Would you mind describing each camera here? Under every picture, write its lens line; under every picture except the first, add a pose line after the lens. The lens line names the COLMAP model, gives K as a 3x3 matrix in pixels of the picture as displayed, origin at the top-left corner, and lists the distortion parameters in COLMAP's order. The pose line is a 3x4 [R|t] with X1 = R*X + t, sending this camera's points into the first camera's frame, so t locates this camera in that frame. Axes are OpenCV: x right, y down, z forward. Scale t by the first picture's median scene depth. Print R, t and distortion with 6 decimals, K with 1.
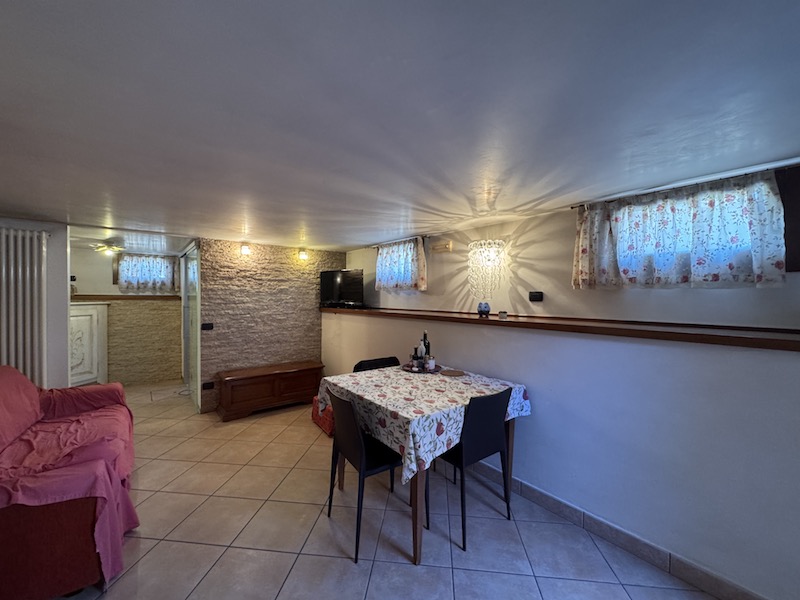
lens RADIAL K [[318.4, 0, 400.0], [0, 318.4, 300.0], [0, 0, 1]] dist [-0.003699, 0.000339]
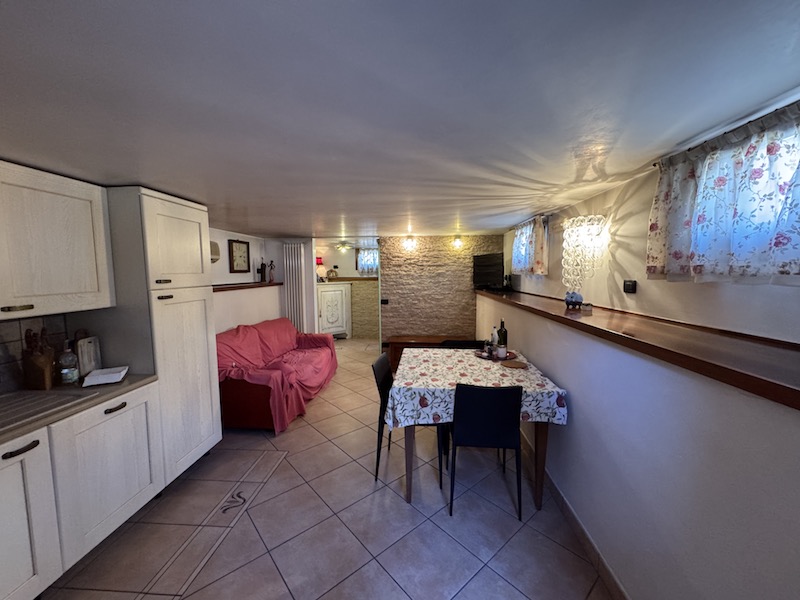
lens RADIAL K [[318.4, 0, 400.0], [0, 318.4, 300.0], [0, 0, 1]] dist [-0.003699, 0.000339]
pose [[0.736191, 0.047988, -0.675071, 0.494527], [0.002723, 0.997265, 0.073861, -0.034008], [0.676769, -0.056214, 0.734046, 0.059639]]
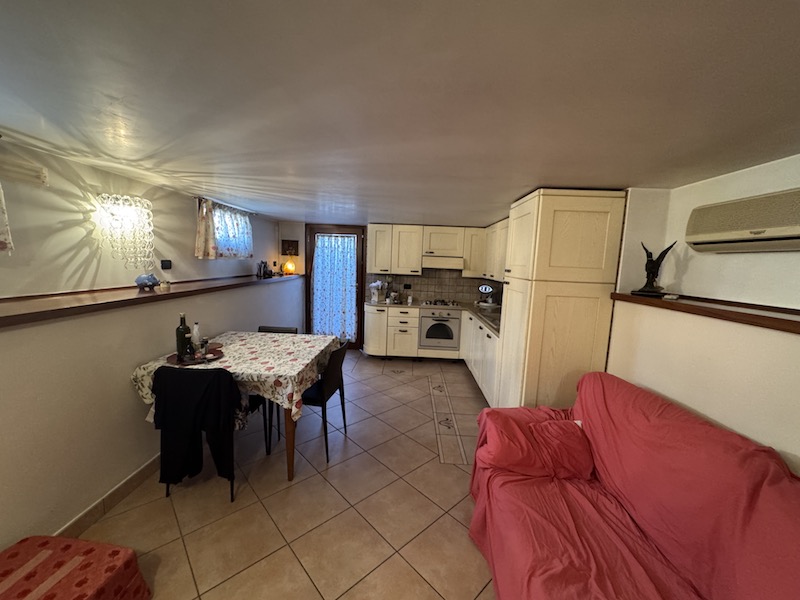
lens RADIAL K [[318.4, 0, 400.0], [0, 318.4, 300.0], [0, 0, 1]] dist [-0.003699, 0.000339]
pose [[-0.755613, -0.116596, 0.644558, -0.804244], [-0.034115, 0.989699, 0.139037, -0.063374], [-0.654130, 0.083069, -0.751807, 1.196446]]
